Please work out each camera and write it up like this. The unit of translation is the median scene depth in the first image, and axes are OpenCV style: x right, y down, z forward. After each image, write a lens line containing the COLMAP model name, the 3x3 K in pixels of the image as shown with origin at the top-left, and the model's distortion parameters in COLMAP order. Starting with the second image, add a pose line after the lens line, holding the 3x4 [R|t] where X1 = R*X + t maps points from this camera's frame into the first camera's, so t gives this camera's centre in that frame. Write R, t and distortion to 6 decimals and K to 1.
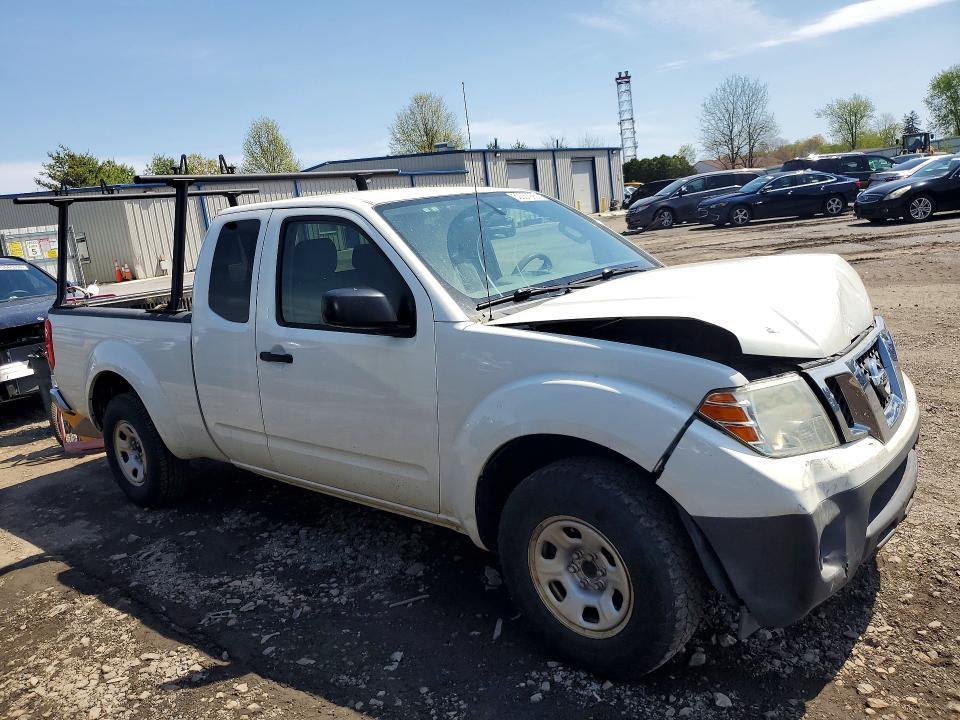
lens RADIAL K [[753.4, 0, 470.0], [0, 753.4, 359.6], [0, 0, 1]] dist [0.010614, 0.014412]
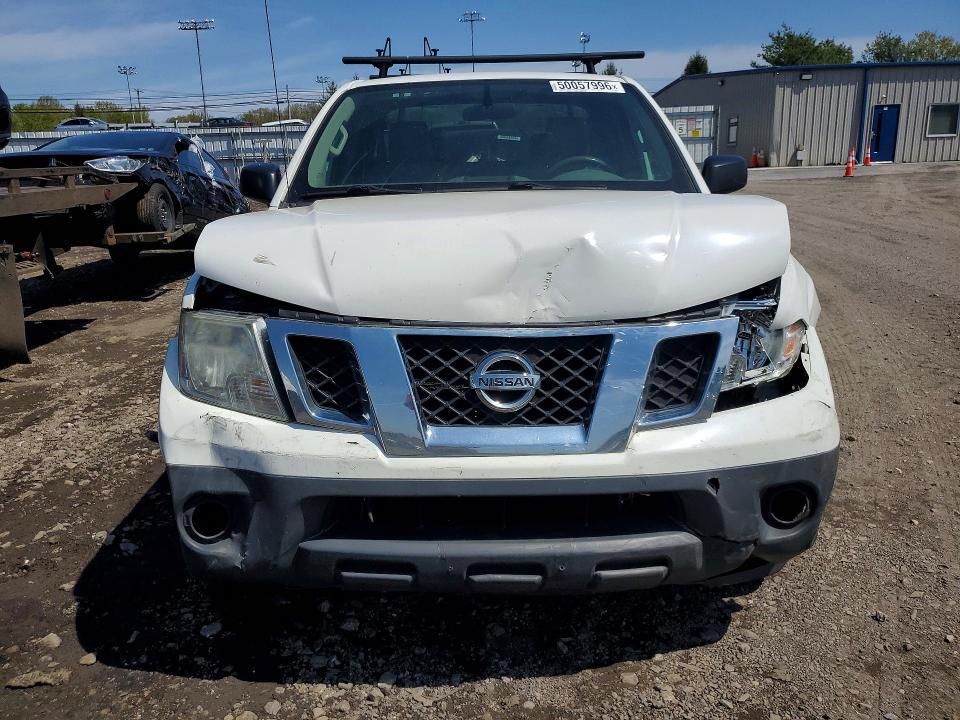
lens RADIAL K [[753.4, 0, 470.0], [0, 753.4, 359.6], [0, 0, 1]] dist [0.010614, 0.014412]
pose [[0.635748, 0.296385, -0.712728, 0.091529], [-0.192781, 0.955051, 0.225195, -0.012922], [0.747436, -0.005767, 0.664309, 0.049277]]
